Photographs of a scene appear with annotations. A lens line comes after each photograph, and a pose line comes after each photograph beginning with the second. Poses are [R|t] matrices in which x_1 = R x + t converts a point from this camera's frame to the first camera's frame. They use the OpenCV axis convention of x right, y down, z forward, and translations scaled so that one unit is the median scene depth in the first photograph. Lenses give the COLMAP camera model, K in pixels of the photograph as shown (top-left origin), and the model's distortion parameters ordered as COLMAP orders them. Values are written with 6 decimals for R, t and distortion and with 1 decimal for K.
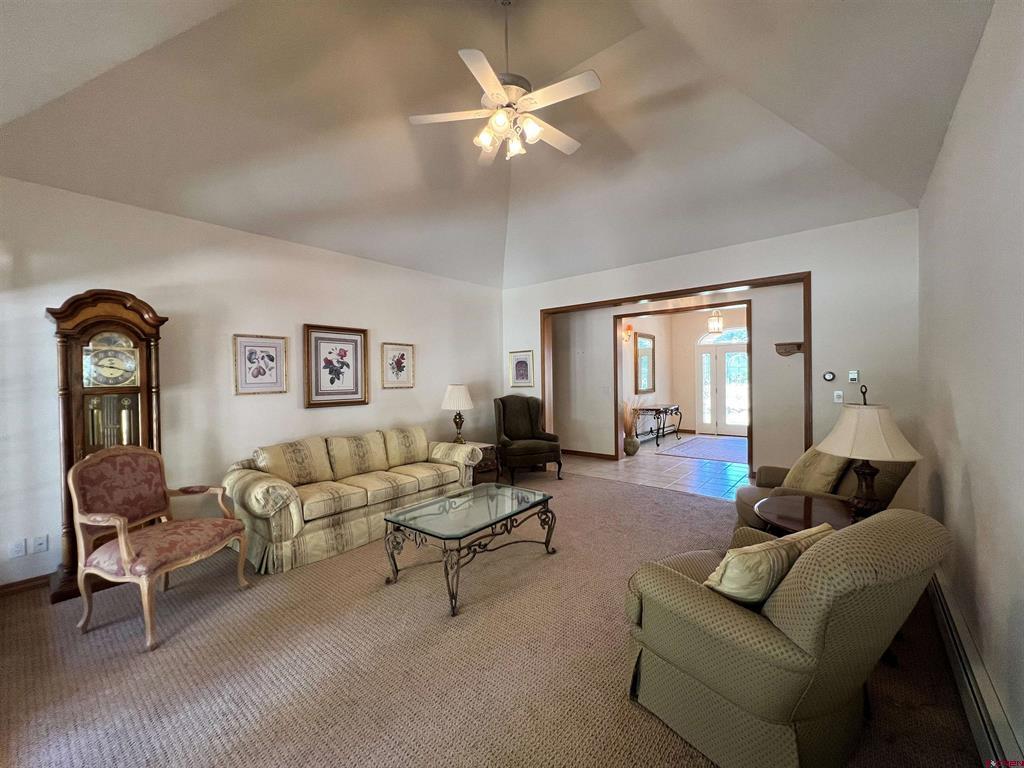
lens RADIAL K [[410.3, 0, 507.2], [0, 410.3, 380.3], [0, 0, 1]] dist [0.000433, -0.000073]
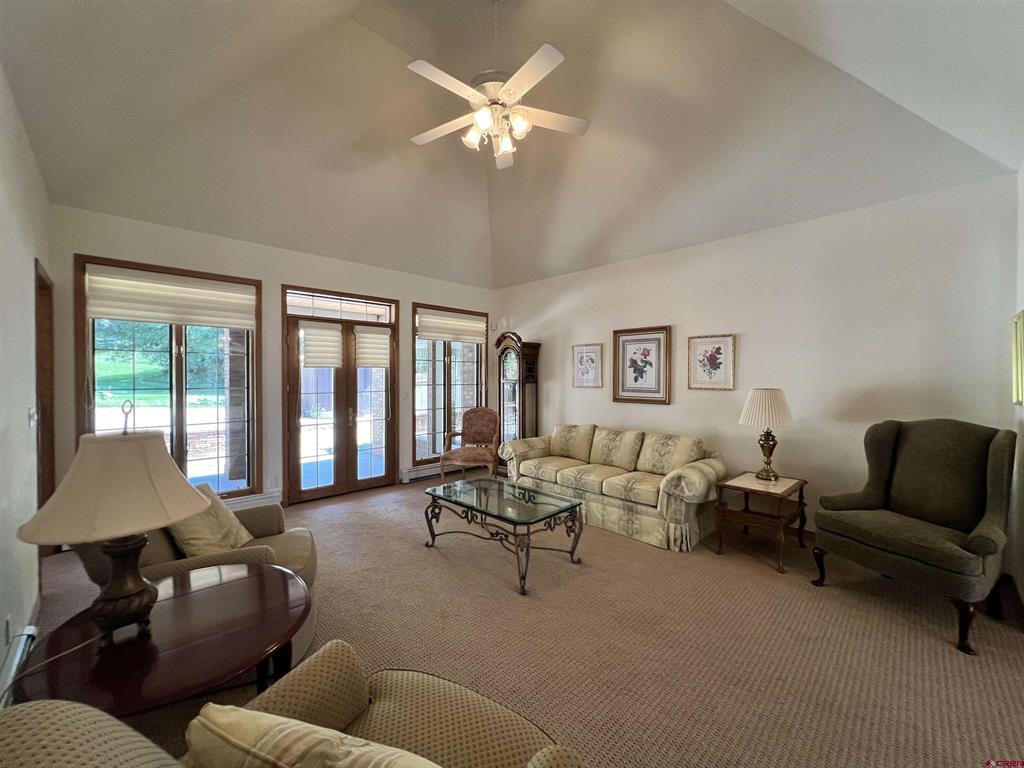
lens RADIAL K [[411.2, 0, 510.6], [0, 411.2, 379.3], [0, 0, 1]] dist [-0.000614, -0.000420]
pose [[-0.086433, 0.022580, -0.996002, 0.665718], [-0.006387, 0.999710, 0.023218, -0.020381], [0.996237, 0.008368, -0.086264, 0.747913]]
